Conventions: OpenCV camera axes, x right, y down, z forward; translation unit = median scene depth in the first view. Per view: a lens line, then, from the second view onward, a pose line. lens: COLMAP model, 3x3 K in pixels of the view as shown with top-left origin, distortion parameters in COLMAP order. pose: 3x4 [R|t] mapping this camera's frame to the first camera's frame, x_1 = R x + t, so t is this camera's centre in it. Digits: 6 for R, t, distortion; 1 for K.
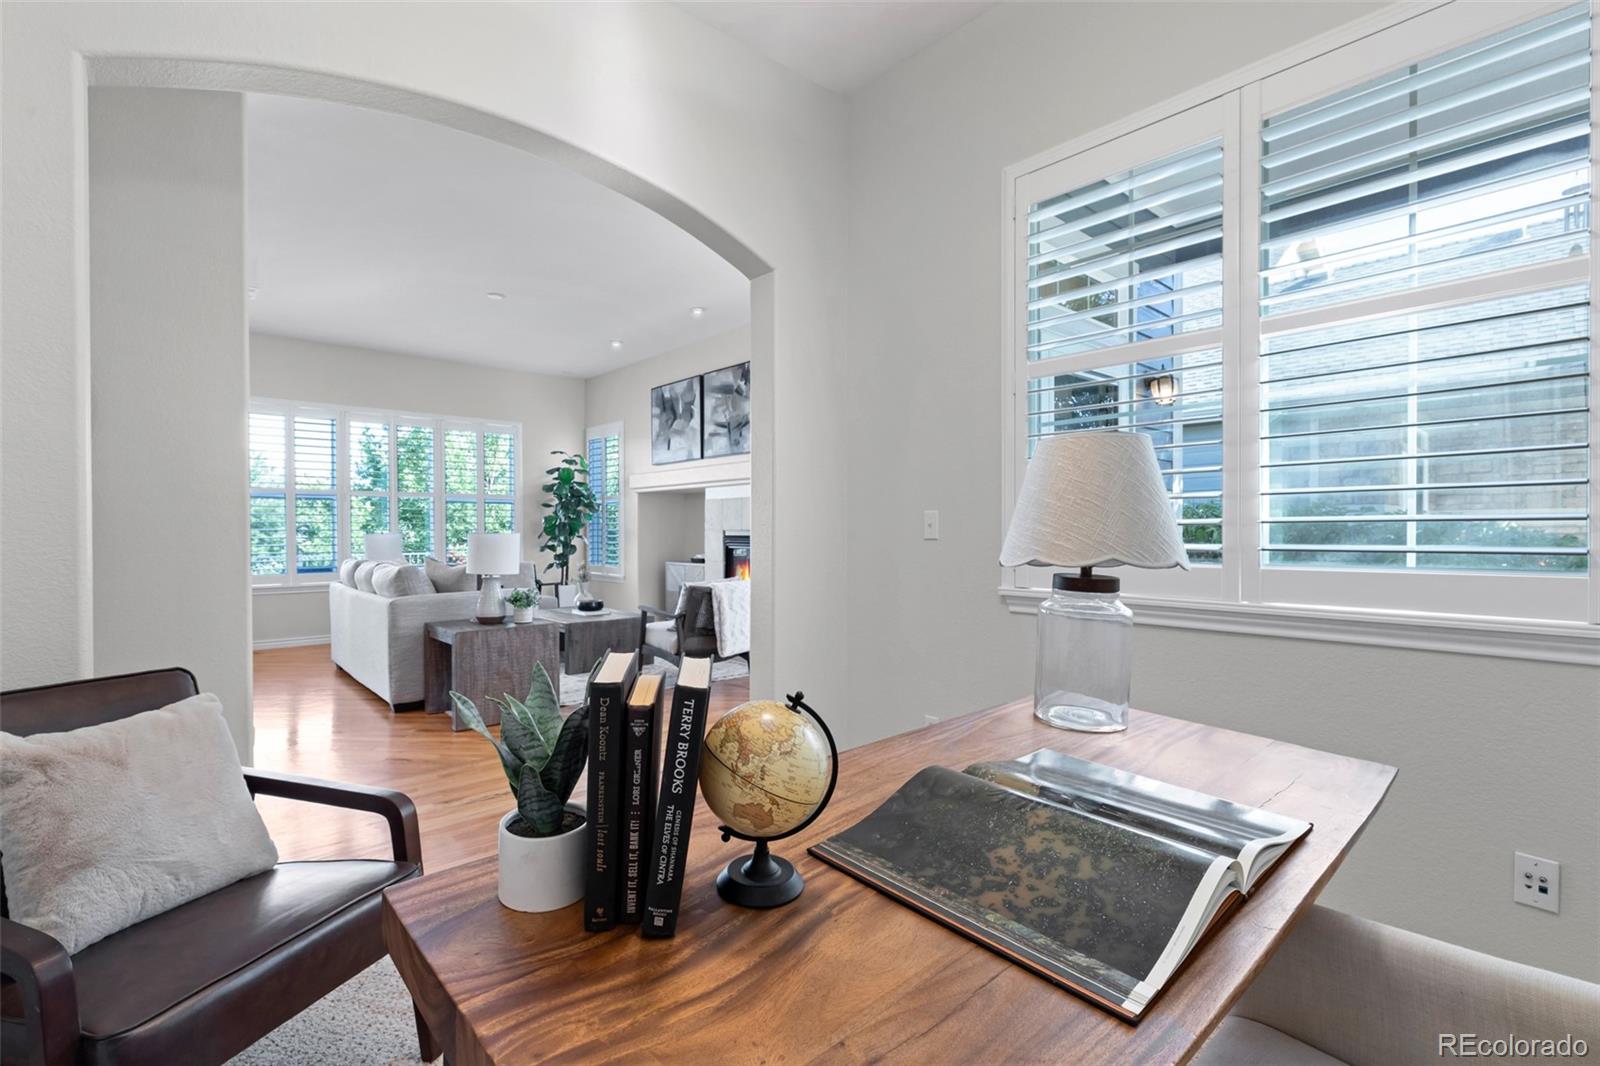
lens RADIAL K [[734.7, 0, 801.3], [0, 734.7, 531.2], [0, 0, 1]] dist [0.010236, -0.000444]
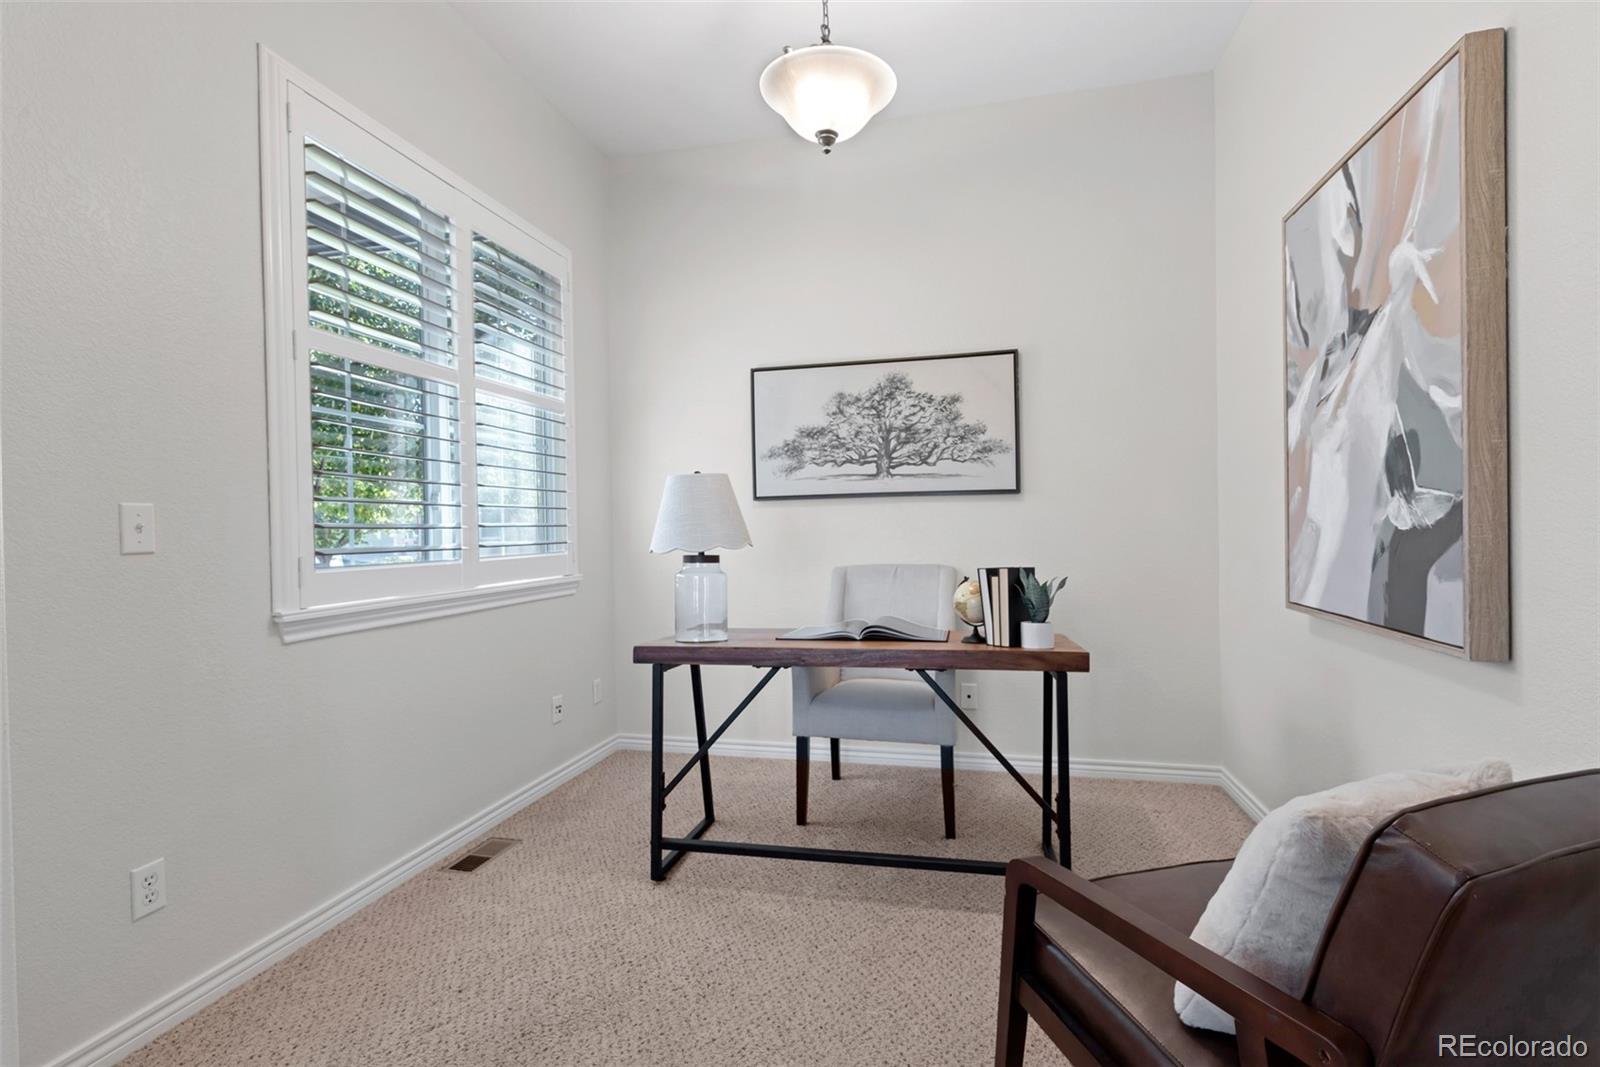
lens RADIAL K [[734.7, 0, 801.2], [0, 734.7, 534.4], [0, 0, 1]] dist [0.010236, -0.000444]
pose [[-0.565733, 0.006495, 0.824563, -0.909612], [0.020220, 0.999778, 0.005997, 0.005640], [-0.824341, 0.020065, -0.565738, 1.413059]]
